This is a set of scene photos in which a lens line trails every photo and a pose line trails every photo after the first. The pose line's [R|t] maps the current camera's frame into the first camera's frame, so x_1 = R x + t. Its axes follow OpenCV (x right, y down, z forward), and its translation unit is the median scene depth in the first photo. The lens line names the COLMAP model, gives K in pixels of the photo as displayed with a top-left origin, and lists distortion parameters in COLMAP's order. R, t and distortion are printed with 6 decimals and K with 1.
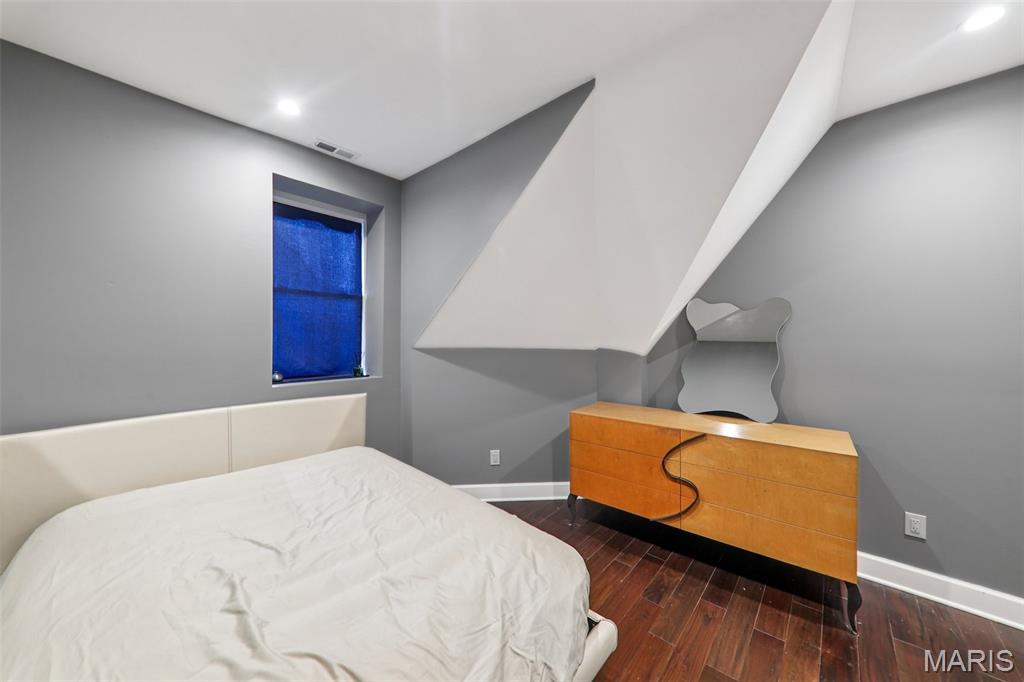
lens RADIAL K [[356.1, 0, 507.4], [0, 356.1, 338.3], [0, 0, 1]] dist [0.010457, -0.000088]
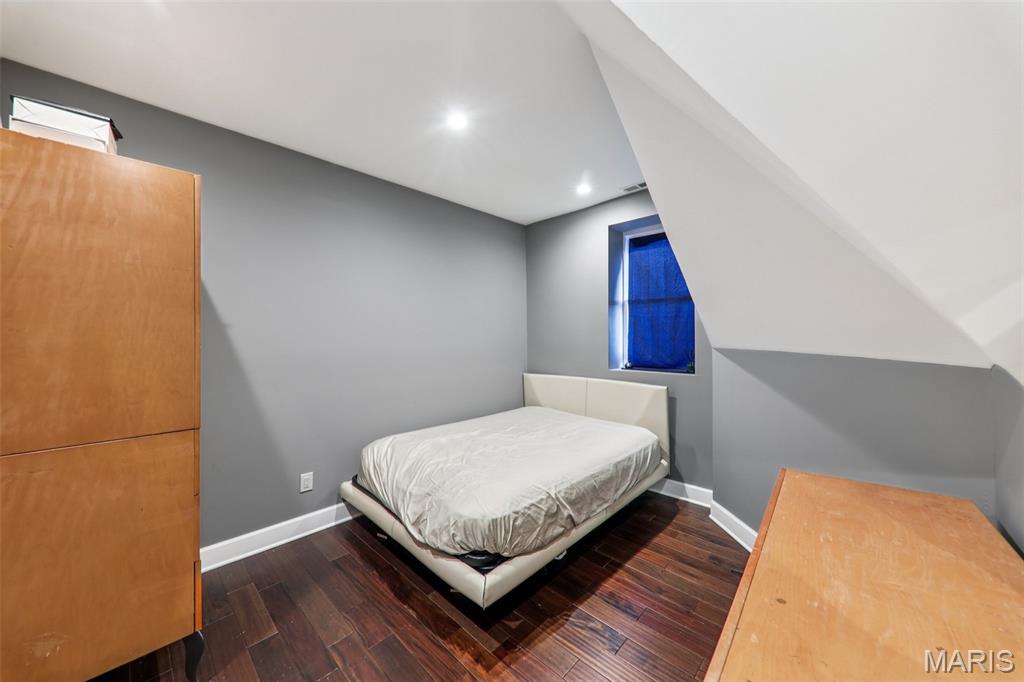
lens RADIAL K [[356.1, 0, 507.4], [0, 356.1, 338.3], [0, 0, 1]] dist [0.010457, -0.000088]
pose [[-0.023263, 0.005394, -0.999715, 0.746599], [0.002509, 0.999983, 0.005337, -0.003607], [0.999726, -0.002384, -0.023276, 0.549471]]
